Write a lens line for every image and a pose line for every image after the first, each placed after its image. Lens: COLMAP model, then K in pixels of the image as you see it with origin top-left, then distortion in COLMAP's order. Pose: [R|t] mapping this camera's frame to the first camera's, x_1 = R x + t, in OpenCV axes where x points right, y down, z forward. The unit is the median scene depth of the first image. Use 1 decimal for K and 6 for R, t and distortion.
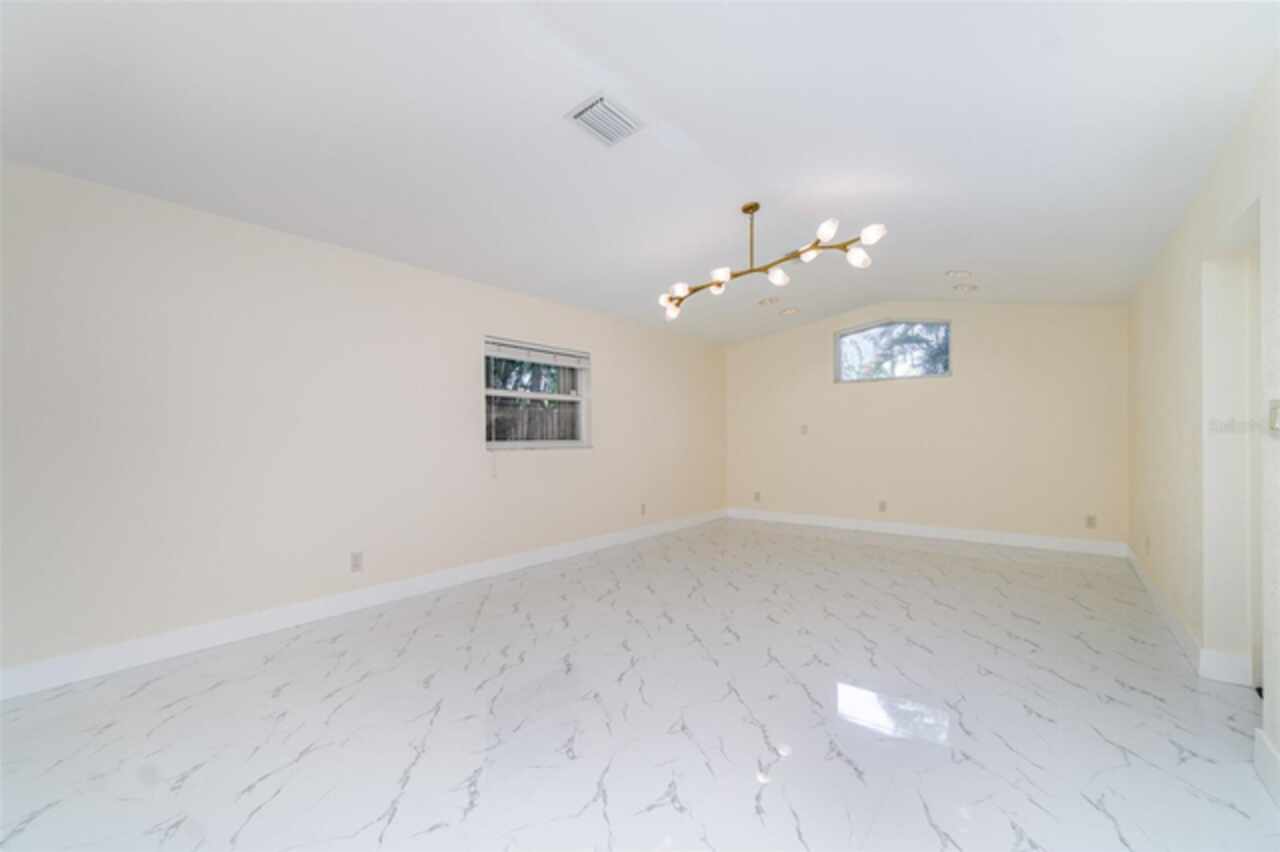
lens RADIAL K [[561.4, 0, 640.0], [0, 561.4, 426.0], [0, 0, 1]] dist [0.001323, 0.000134]
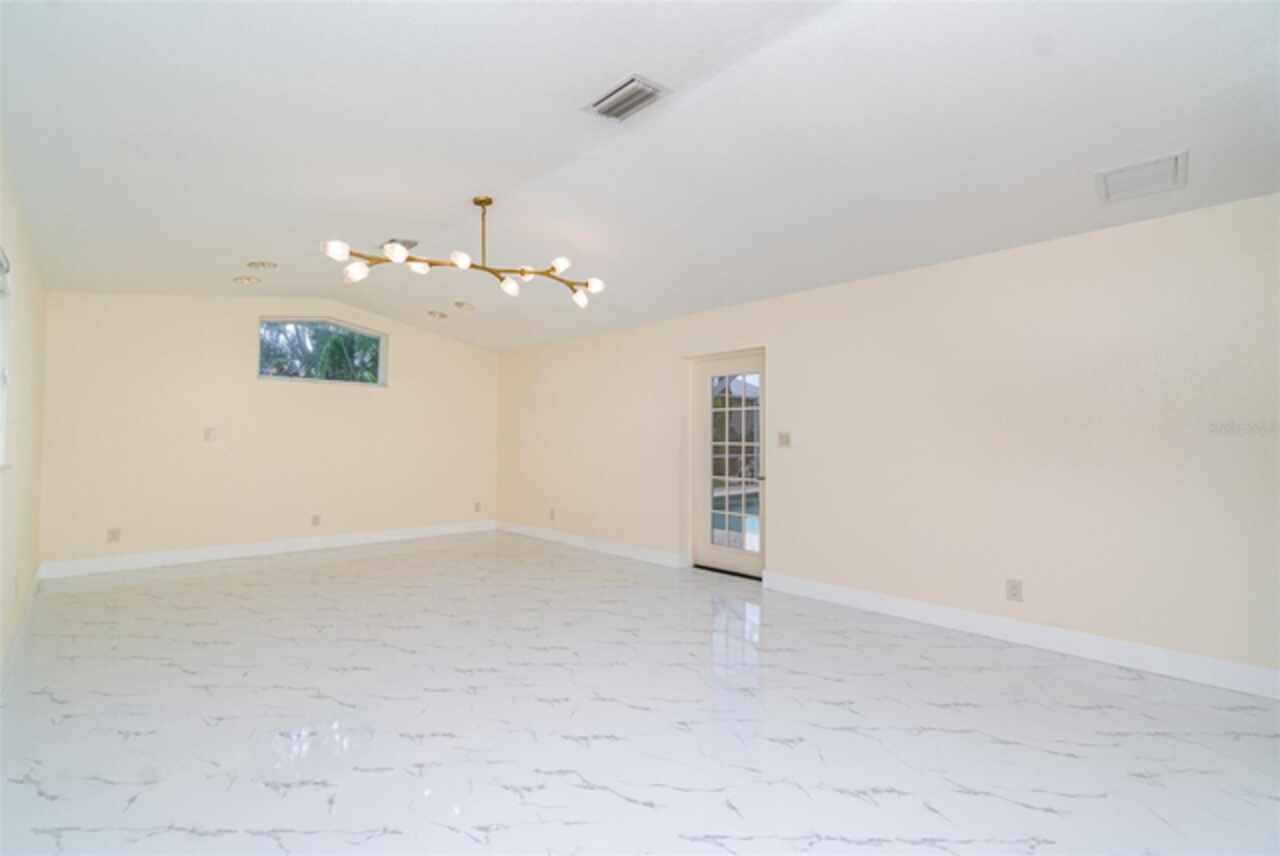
lens RADIAL K [[544.0, 0, 640.0], [0, 544.0, 428.0], [0, 0, 1]] dist [-0.002377, -0.000202]
pose [[0.147278, 0.030749, 0.988617, -0.643616], [-0.026046, 0.999291, -0.027200, 0.005217], [-0.988752, -0.021743, 0.147974, 0.602205]]
